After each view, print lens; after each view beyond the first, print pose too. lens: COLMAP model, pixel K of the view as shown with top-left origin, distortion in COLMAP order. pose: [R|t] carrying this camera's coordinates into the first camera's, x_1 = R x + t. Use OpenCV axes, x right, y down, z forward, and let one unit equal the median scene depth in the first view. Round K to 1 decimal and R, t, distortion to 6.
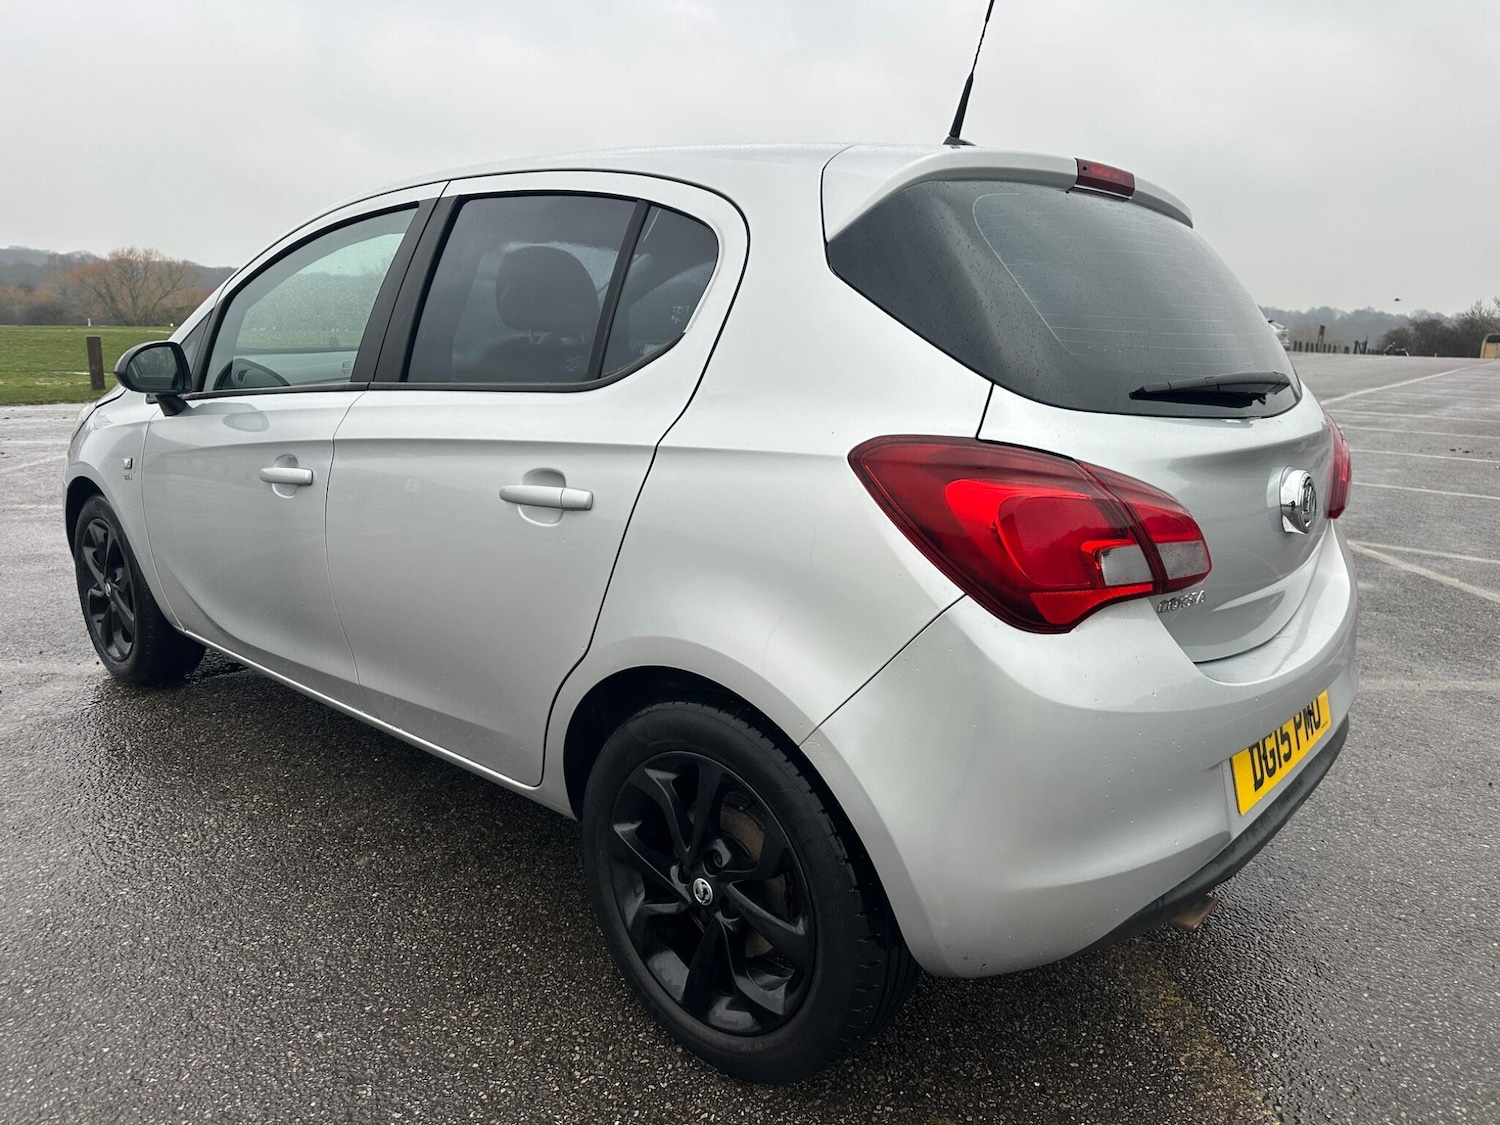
lens RADIAL K [[1053.4, 0, 750.0], [0, 1053.4, 562.5], [0, 0, 1]] dist [0.055925, -0.070283]
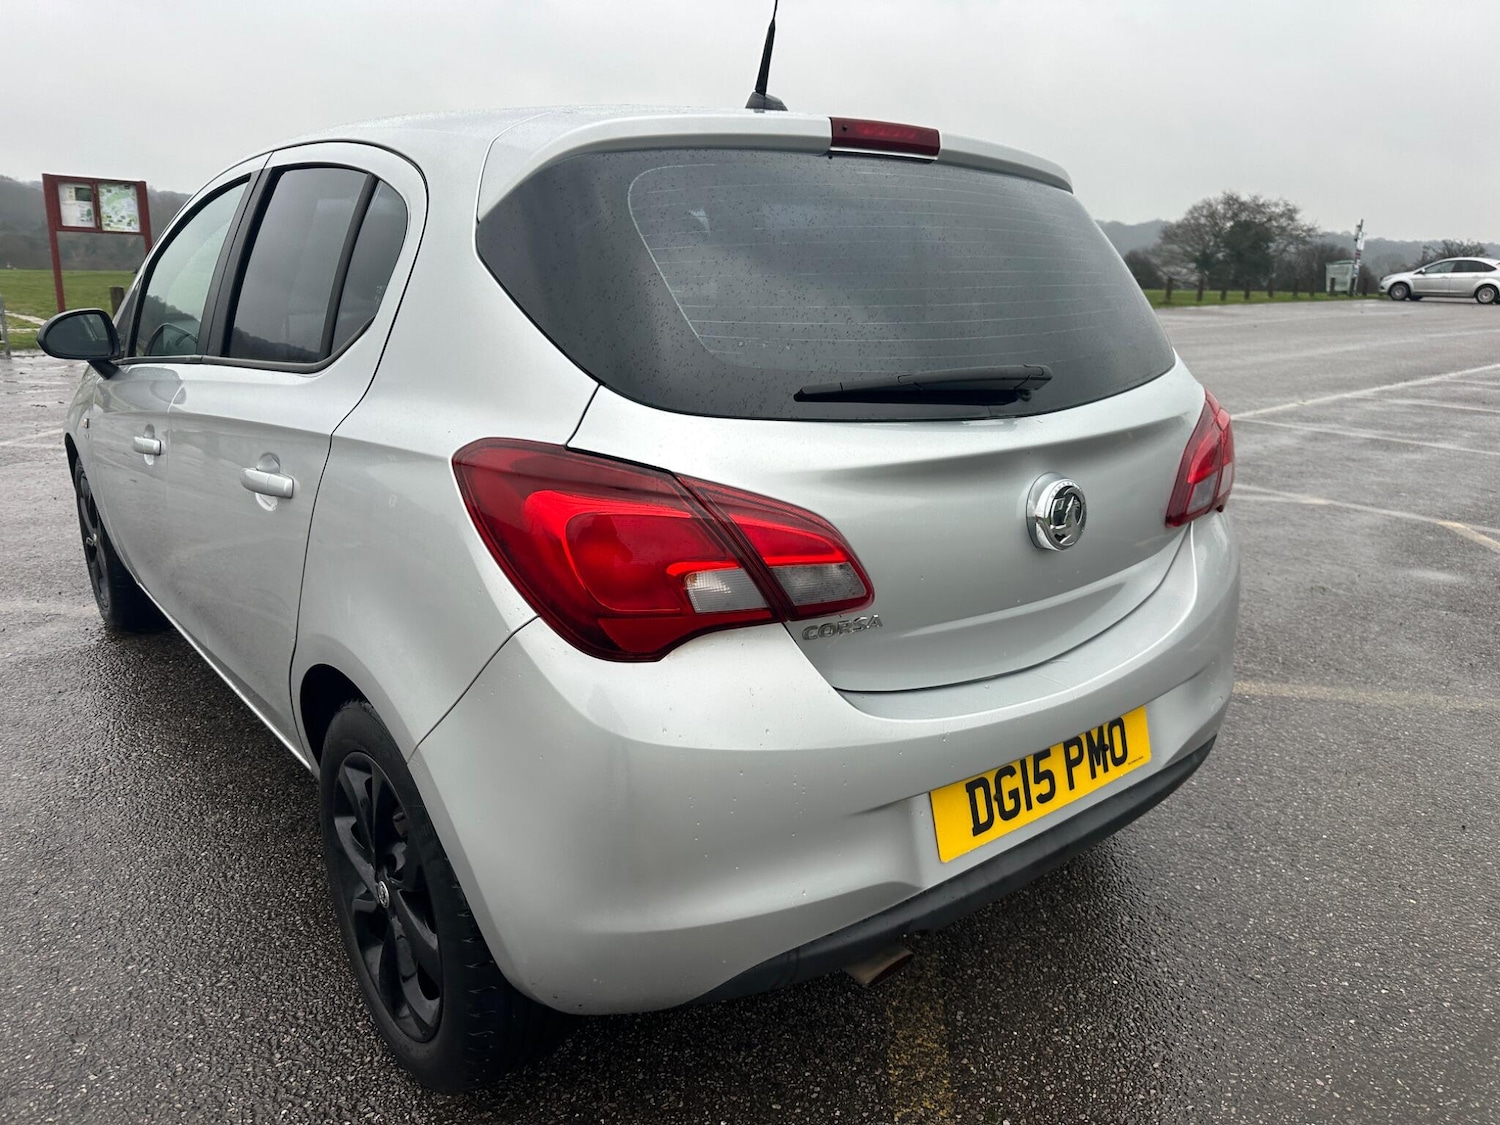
lens RADIAL K [[1053.6, 0, 743.8], [0, 1053.6, 567.4], [0, 0, 1]] dist [0.073906, -0.112412]
pose [[0.985610, 0.041794, -0.163787, 0.401538], [-0.032835, 0.997832, 0.057031, -0.053804], [0.165815, -0.050832, 0.984846, 0.092074]]
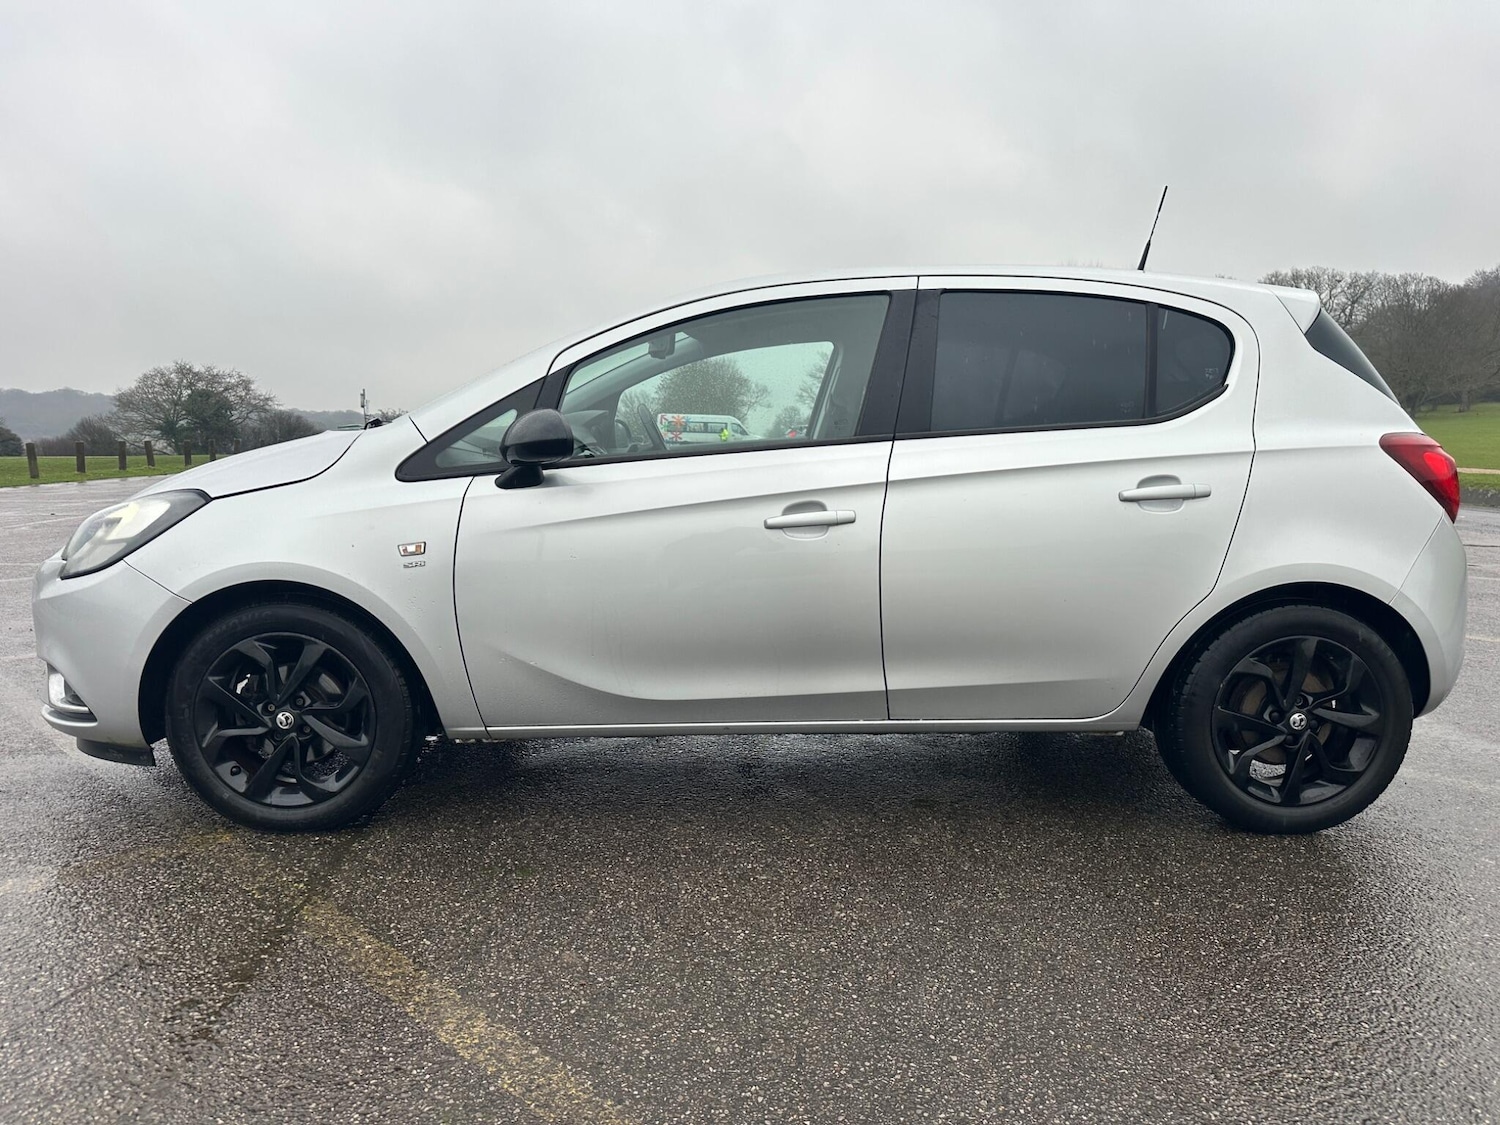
lens RADIAL K [[1053.4, 0, 750.0], [0, 1053.4, 562.5], [0, 0, 1]] dist [0.055925, -0.070283]
pose [[0.730915, -0.099178, 0.675224, -1.617811], [0.164747, 0.985765, -0.033545, -0.013029], [-0.662286, 0.135760, 0.736849, 0.296962]]
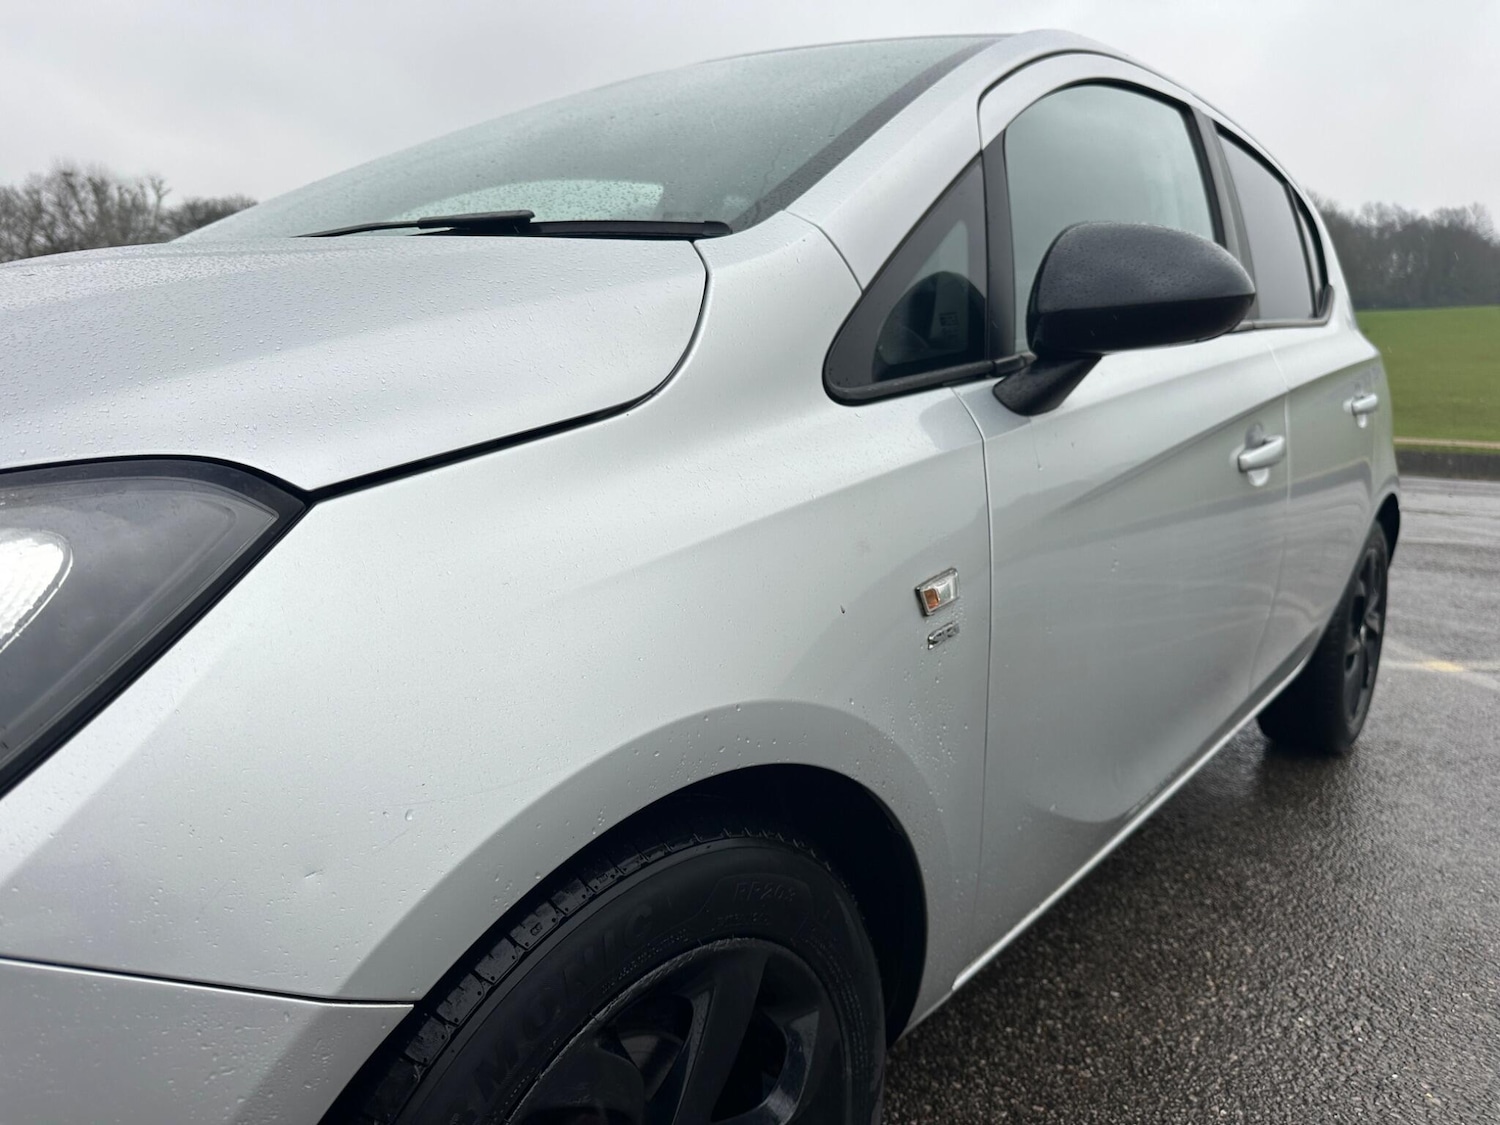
lens RADIAL K [[1068.9, 0, 752.3], [0, 1068.9, 555.9], [0, 0, 1]] dist [0.035795, -0.052513]
pose [[-0.038445, -0.189612, 0.981106, -1.477863], [0.207057, 0.959011, 0.193456, -0.292114], [-0.977573, 0.210583, 0.002391, 1.750248]]
